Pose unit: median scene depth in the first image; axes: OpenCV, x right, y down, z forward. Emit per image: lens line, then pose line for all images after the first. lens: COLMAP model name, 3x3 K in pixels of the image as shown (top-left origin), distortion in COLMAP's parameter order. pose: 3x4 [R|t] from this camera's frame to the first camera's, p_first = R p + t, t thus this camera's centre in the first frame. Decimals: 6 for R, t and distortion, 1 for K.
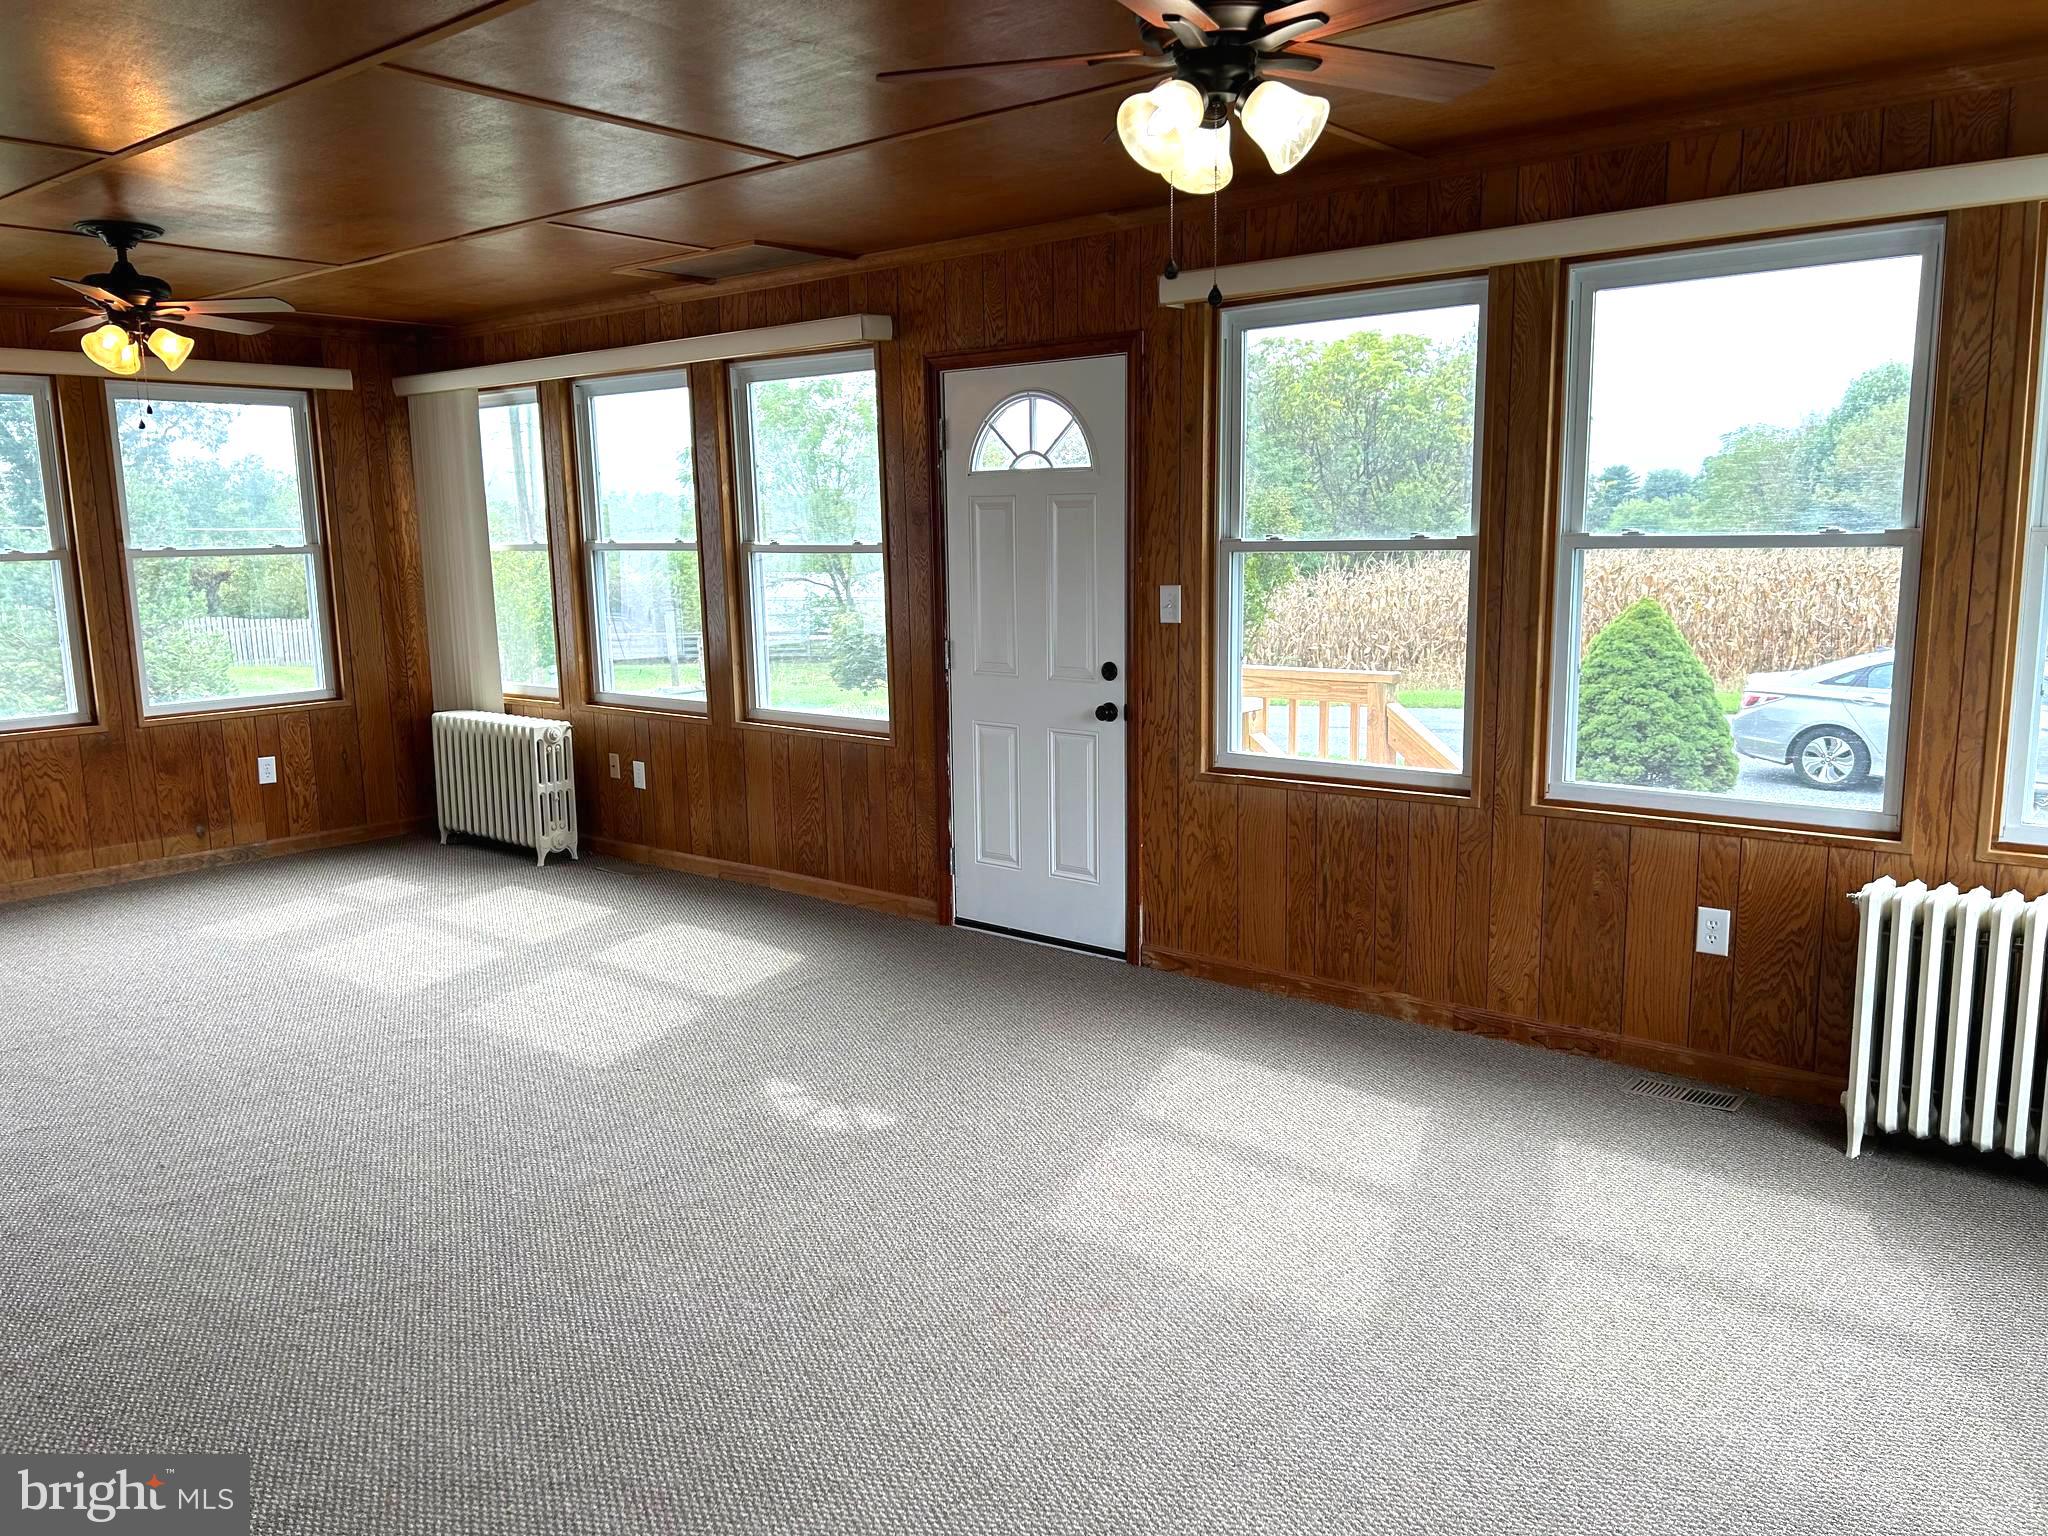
lens RADIAL K [[1551.2, 0, 1058.1], [0, 1551.2, 772.9], [0, 0, 1]] dist [0.052333, -0.048780]
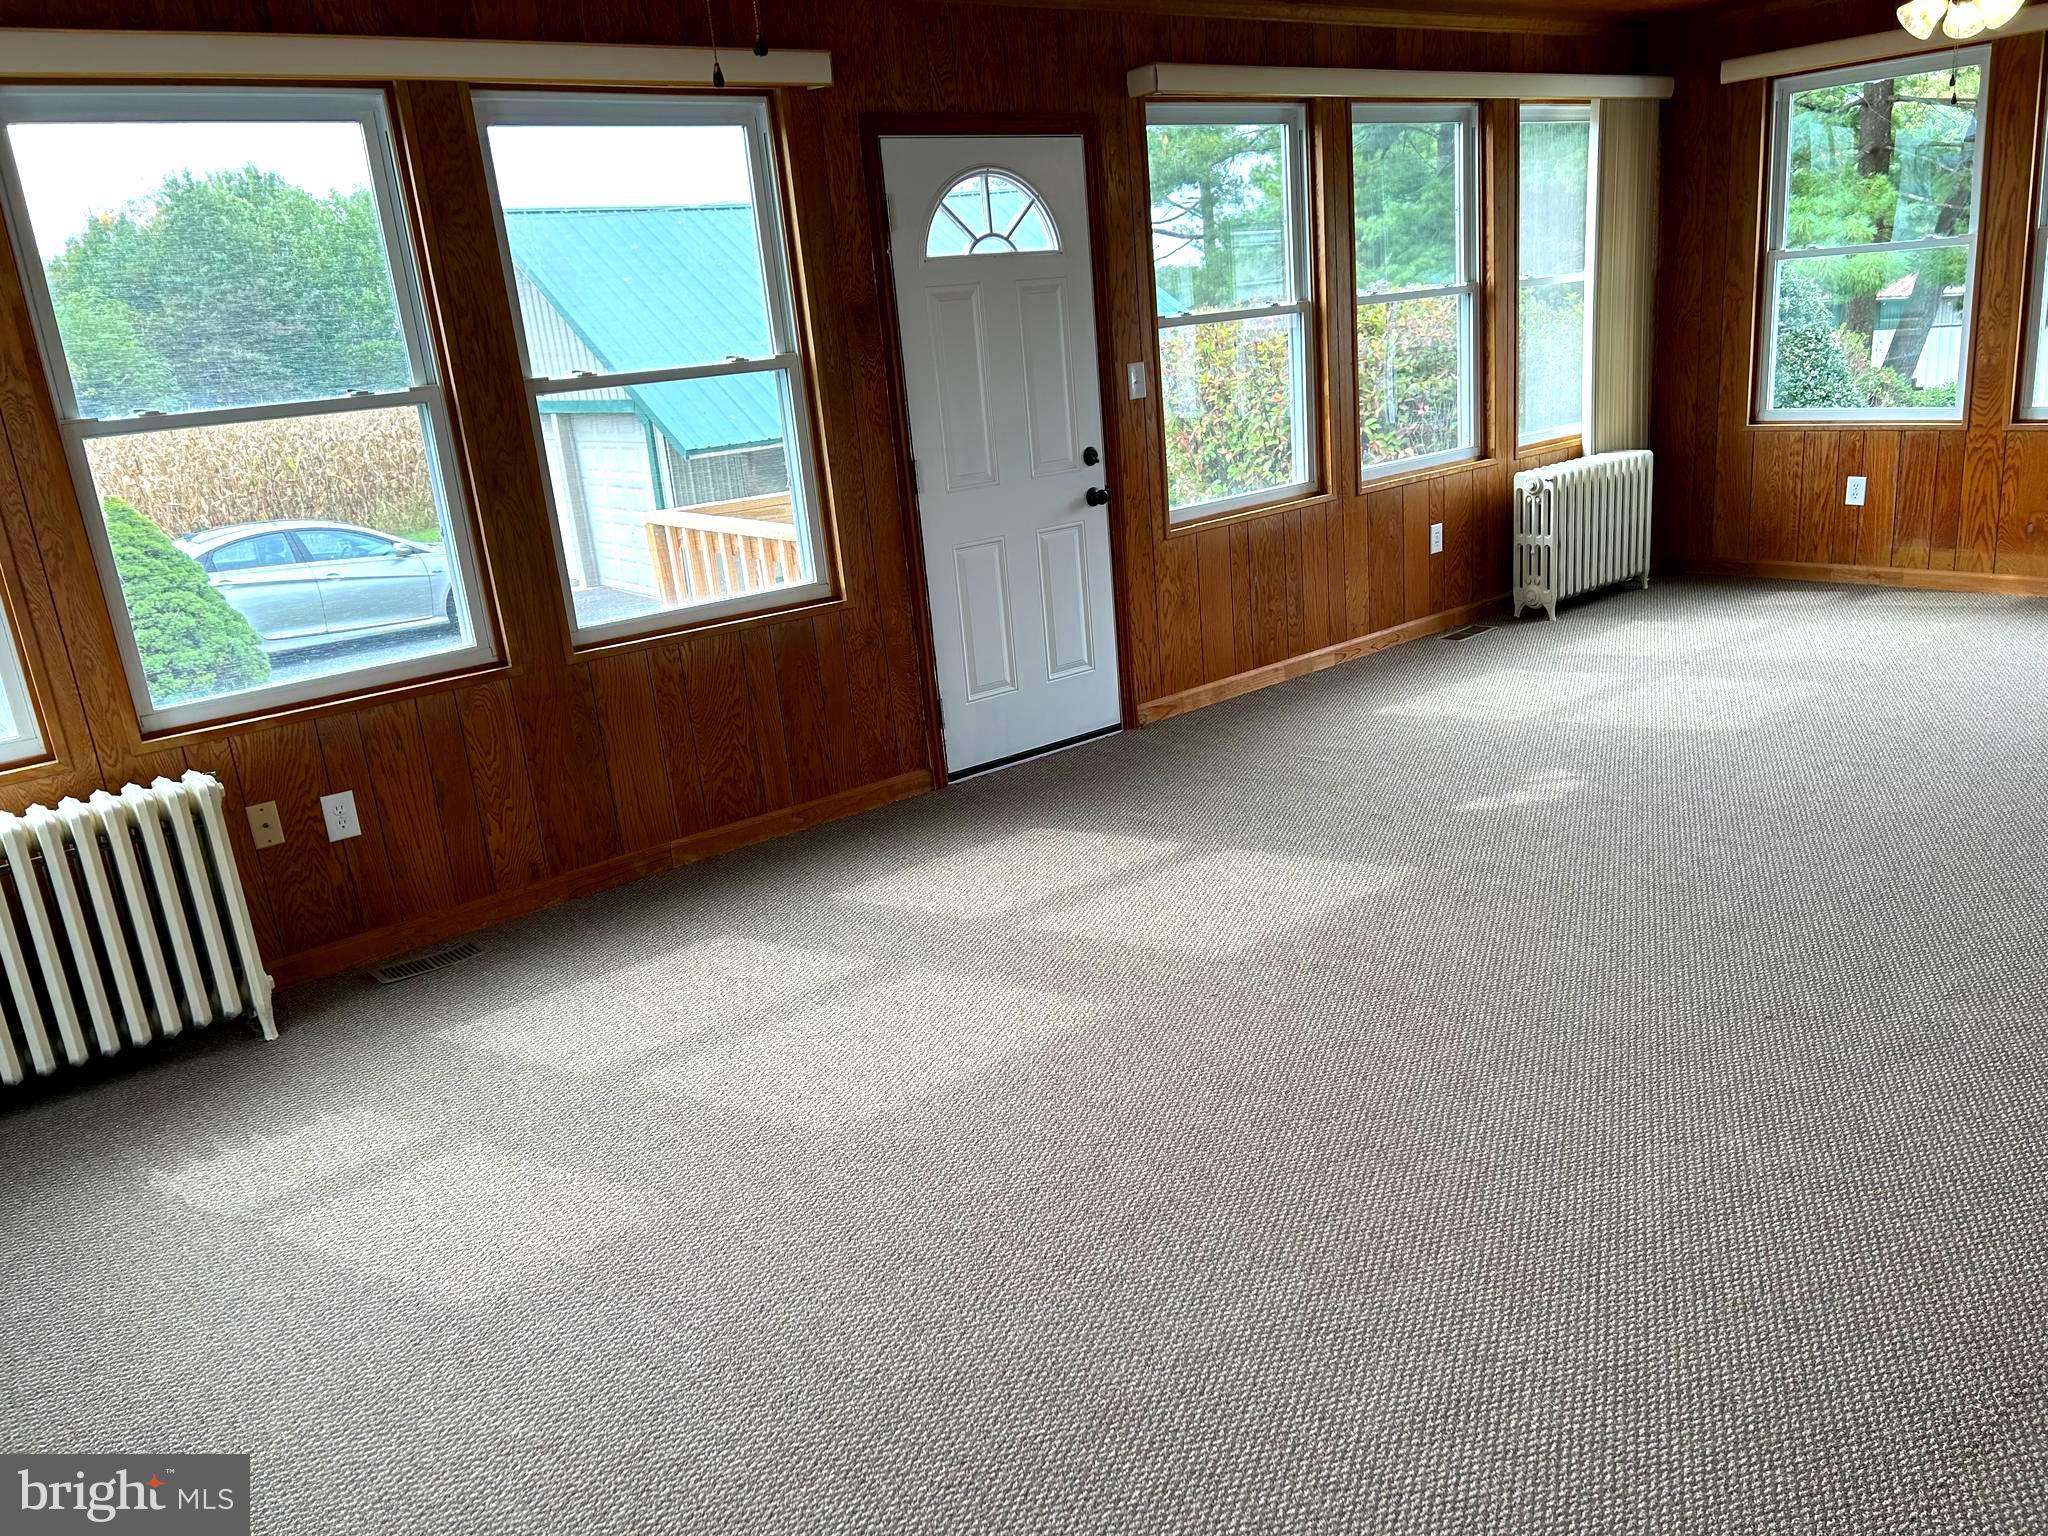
lens RADIAL K [[1551.2, 0, 1032.7], [0, 1551.2, 761.0], [0, 0, 1]] dist [0.052333, -0.048780]
pose [[0.202712, -0.272866, 0.940453, -0.985317], [0.238691, 0.945193, 0.222792, -0.111614], [-0.949702, 0.179315, 0.256733, 0.798138]]
